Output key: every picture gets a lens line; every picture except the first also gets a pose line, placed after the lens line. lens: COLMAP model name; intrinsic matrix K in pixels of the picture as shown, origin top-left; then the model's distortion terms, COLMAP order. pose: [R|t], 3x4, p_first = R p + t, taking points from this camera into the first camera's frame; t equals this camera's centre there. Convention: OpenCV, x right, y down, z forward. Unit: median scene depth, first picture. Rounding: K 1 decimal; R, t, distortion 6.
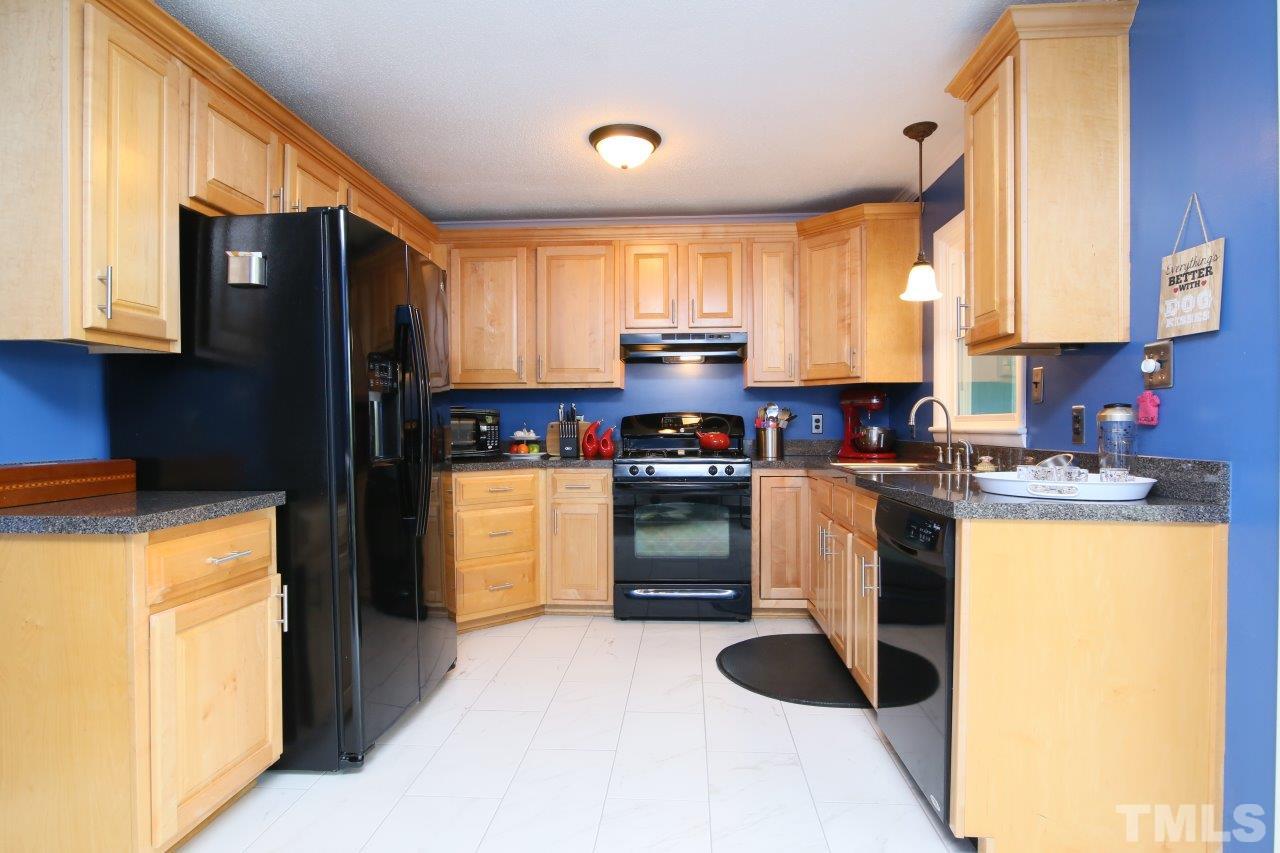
lens RADIAL K [[667.3, 0, 638.7], [0, 667.3, 426.4], [0, 0, 1]] dist [-0.005474, 0.000526]
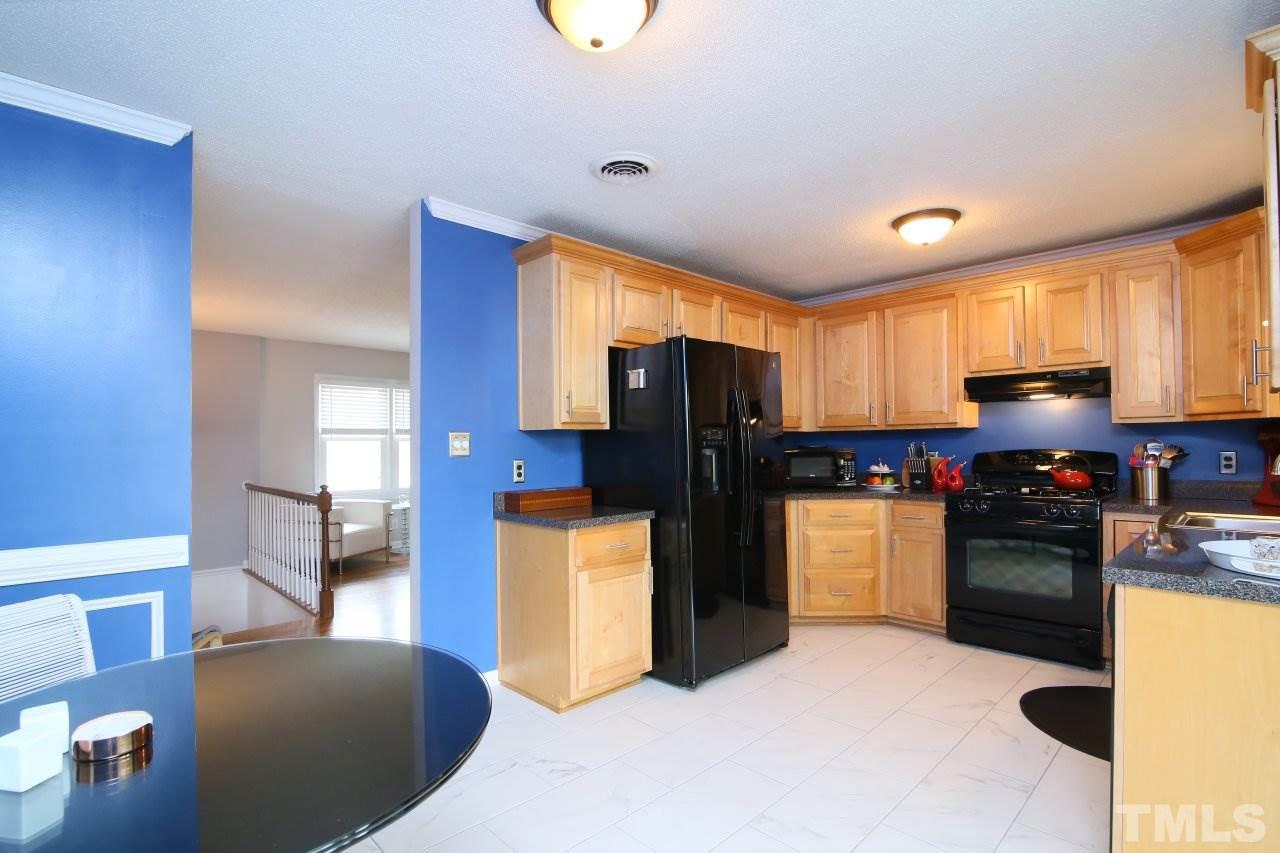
lens RADIAL K [[608.5, 0, 635.9], [0, 608.5, 435.7], [0, 0, 1]] dist [-0.004503, -0.000815]
pose [[0.747282, -0.015309, -0.664331, 0.252926], [0.007968, 0.999869, -0.014079, -0.038889], [0.664459, 0.005228, 0.747306, -0.097709]]
